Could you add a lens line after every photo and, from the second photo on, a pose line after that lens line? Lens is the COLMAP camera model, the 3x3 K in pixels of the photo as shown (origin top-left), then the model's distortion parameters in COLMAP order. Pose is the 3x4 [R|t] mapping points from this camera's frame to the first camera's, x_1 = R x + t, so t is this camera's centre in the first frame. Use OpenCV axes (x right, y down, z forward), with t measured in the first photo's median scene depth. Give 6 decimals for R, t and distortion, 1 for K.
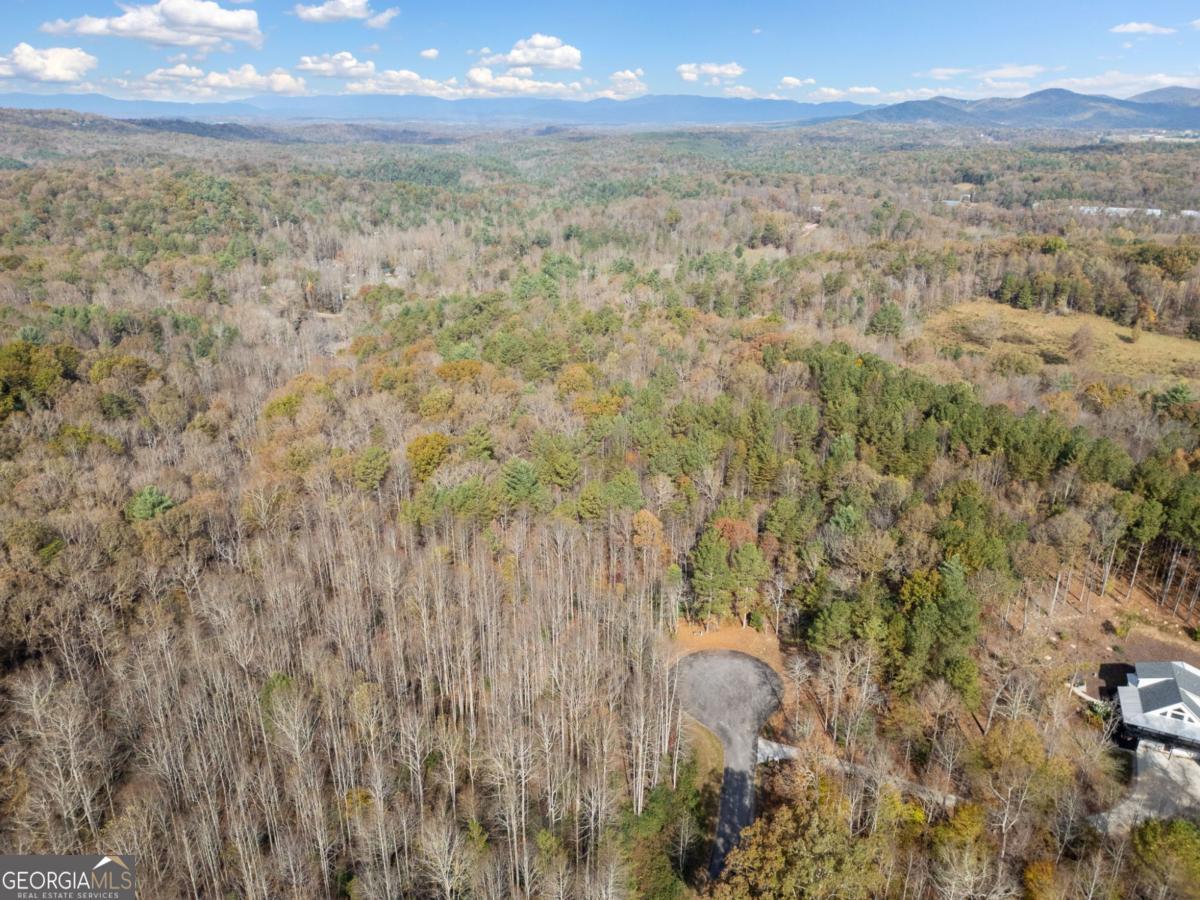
lens RADIAL K [[833.6, 0, 598.0], [0, 833.6, 454.7], [0, 0, 1]] dist [0.070238, -0.061905]
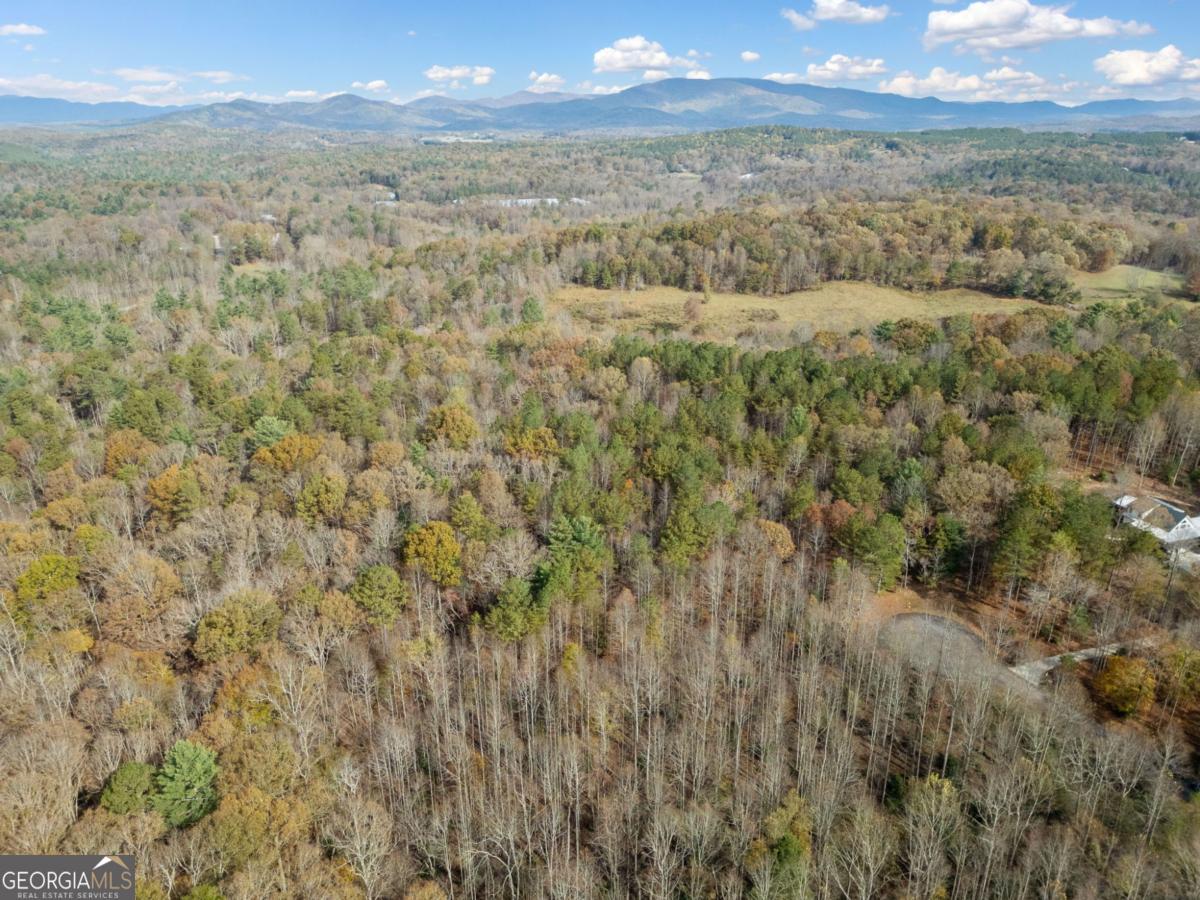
lens RADIAL K [[833.6, 0, 598.5], [0, 833.6, 452.2], [0, 0, 1]] dist [0.070238, -0.061905]
pose [[0.734670, -0.254536, 0.628865, -0.243812], [0.257950, 0.962135, 0.088079, -0.052588], [-0.627473, 0.097507, 0.772509, 0.126345]]
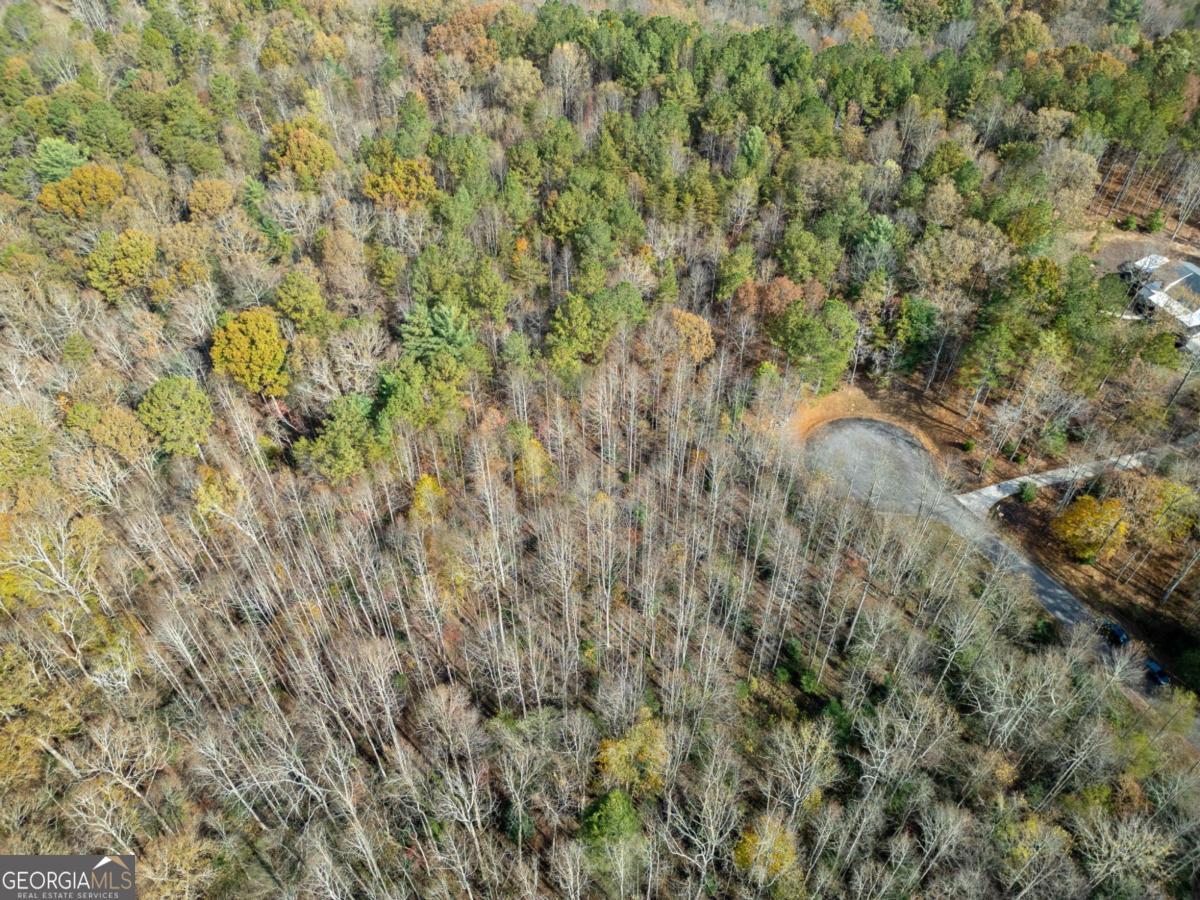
lens RADIAL K [[833.6, 0, 603.9], [0, 833.6, 451.9], [0, 0, 1]] dist [0.070238, -0.061905]
pose [[0.733516, -0.473720, 0.487384, -0.151948], [0.256076, 0.856865, 0.447446, -0.064804], [-0.629586, -0.203402, 0.749833, 0.158160]]
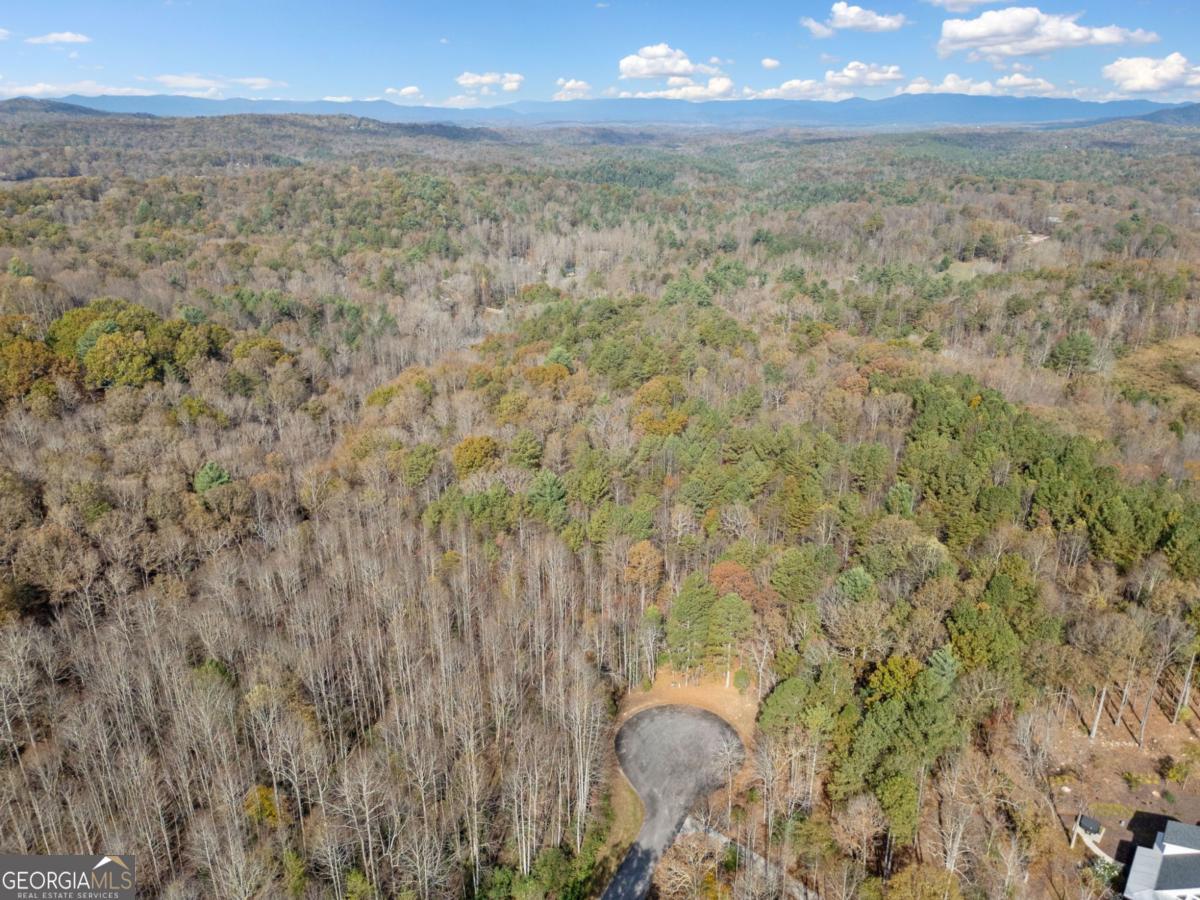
lens RADIAL K [[833.6, 0, 596.3], [0, 833.6, 451.7], [0, 0, 1]] dist [0.070238, -0.061905]
pose [[0.963420, 0.098660, -0.249175, 0.080416], [-0.099966, 0.994963, 0.007438, -0.012305], [0.248653, 0.017743, 0.968430, 0.030443]]
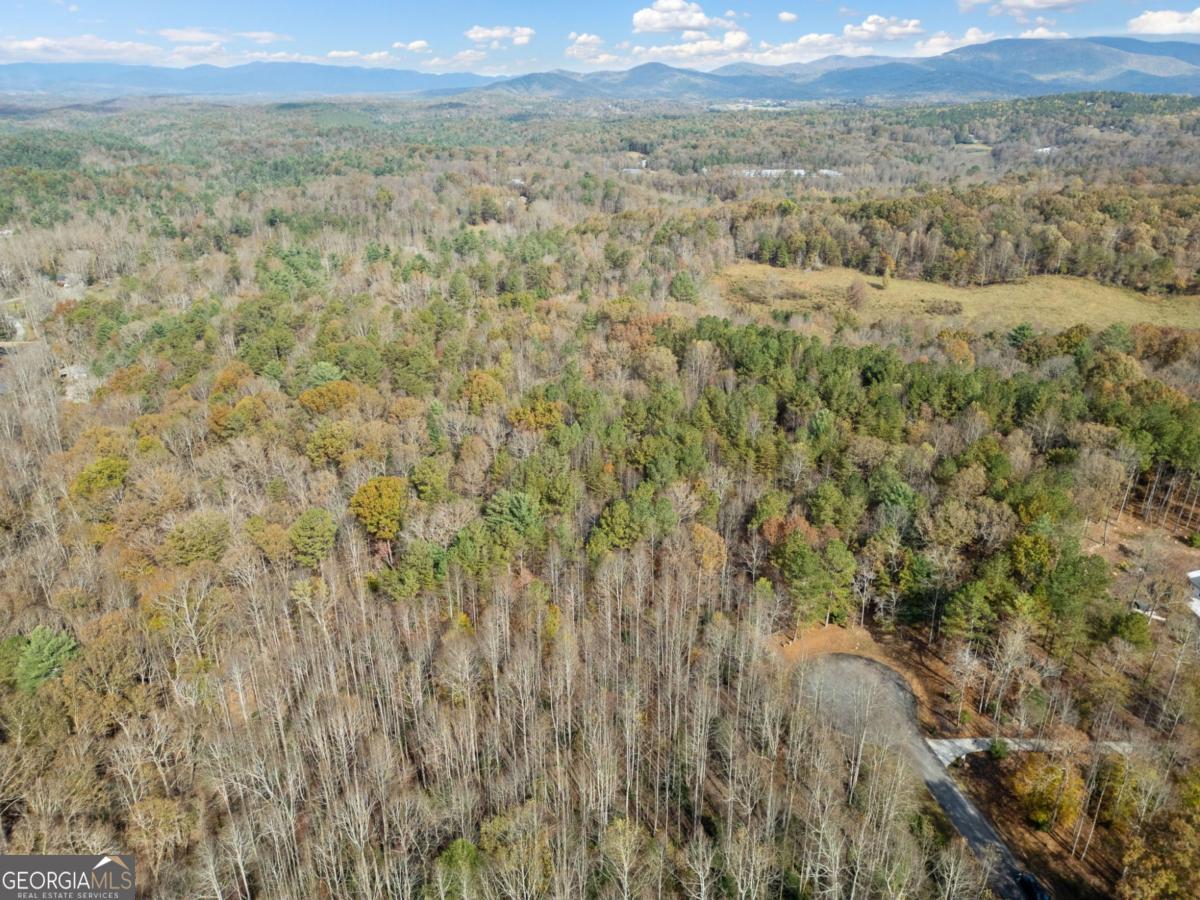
lens RADIAL K [[833.6, 0, 599.9], [0, 833.6, 451.8], [0, 0, 1]] dist [0.070238, -0.061905]
pose [[0.916456, -0.163225, 0.365329, -0.129516], [0.153453, 0.986577, 0.055843, -0.028704], [-0.369540, 0.004883, 0.929202, 0.067981]]
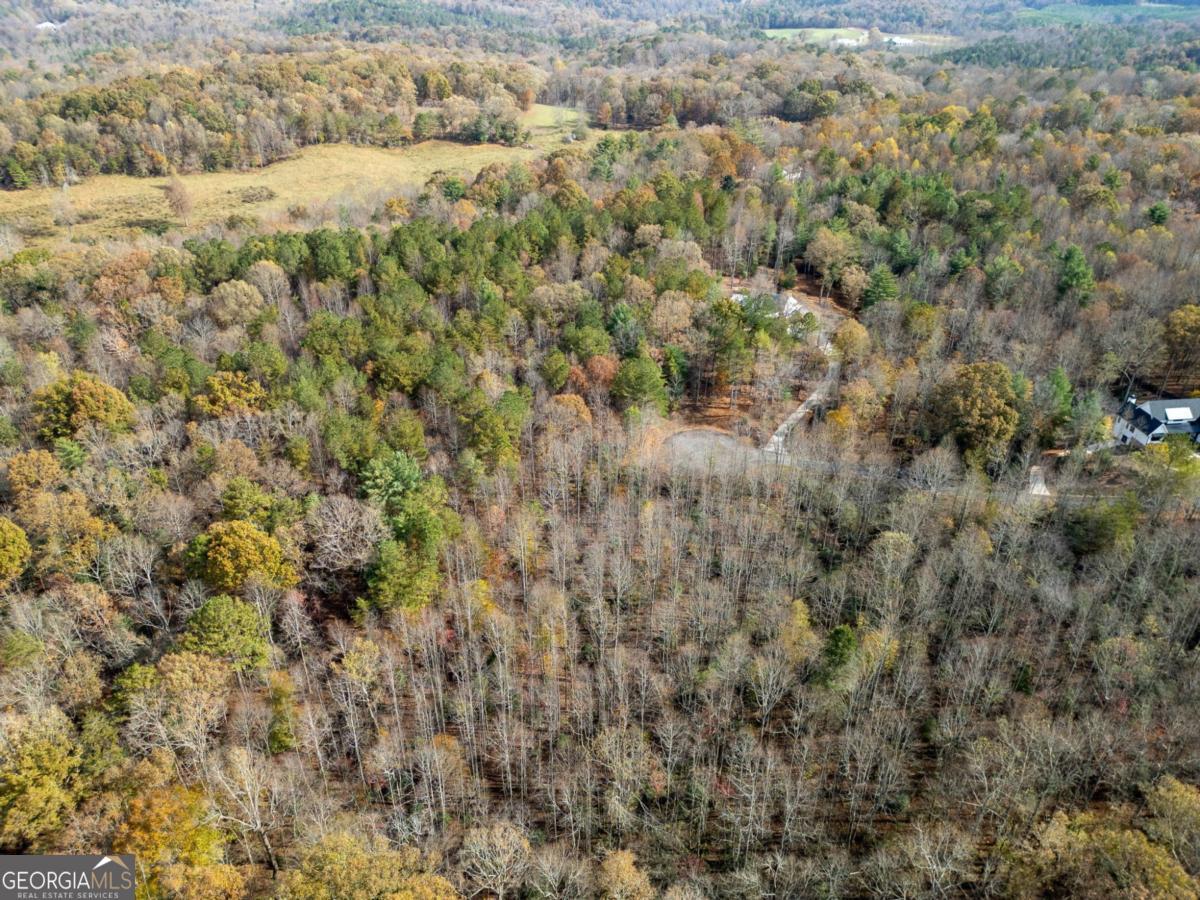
lens RADIAL K [[833.6, 0, 597.8], [0, 833.6, 450.2], [0, 0, 1]] dist [0.070238, -0.061905]
pose [[0.090037, -0.503527, 0.859275, -0.291460], [0.365791, 0.819198, 0.441714, -0.106052], [-0.926332, 0.274544, 0.257944, 0.256675]]
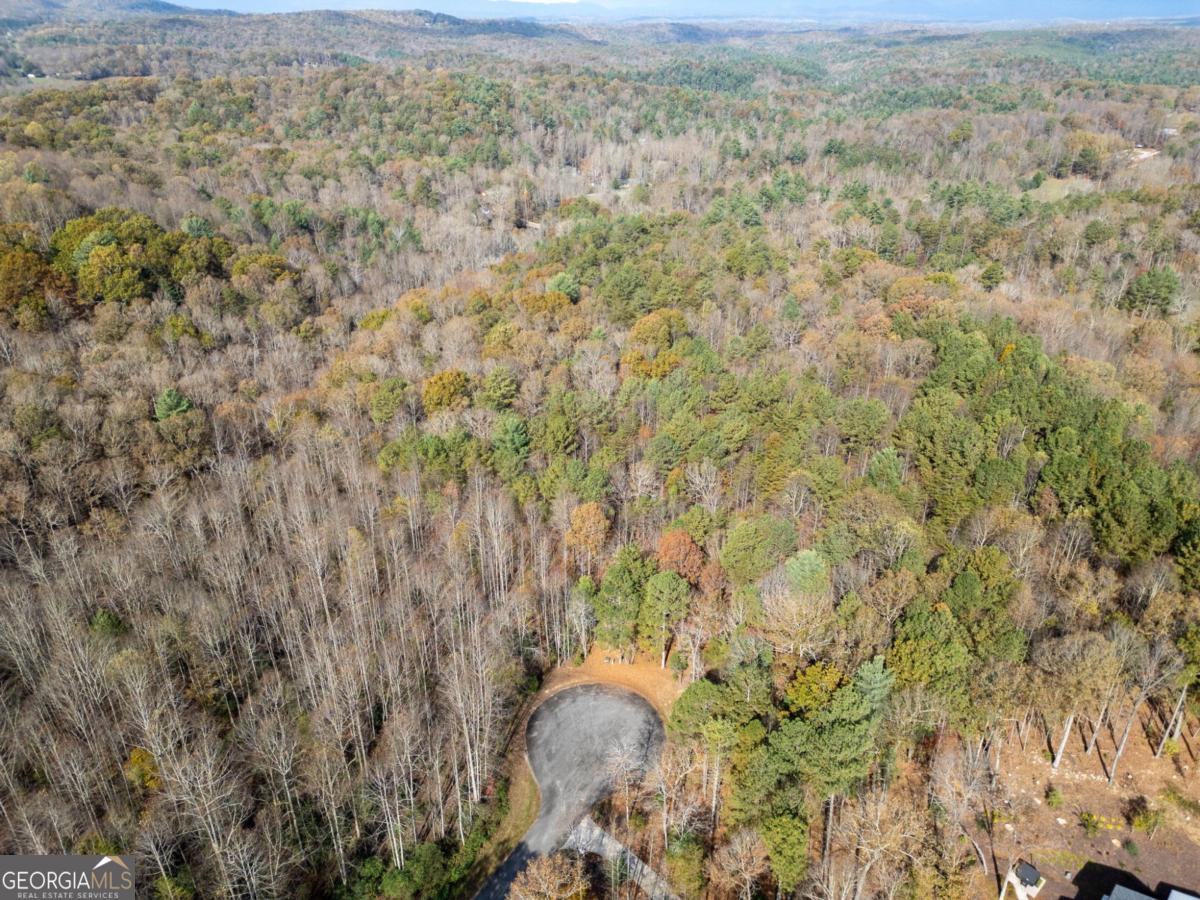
lens RADIAL K [[833.6, 0, 596.2], [0, 833.6, 449.2], [0, 0, 1]] dist [0.070238, -0.061905]
pose [[0.933095, 0.164529, -0.319787, 0.114810], [-0.133994, 0.984239, 0.115408, -0.030324], [0.333735, -0.064837, 0.940435, 0.074652]]
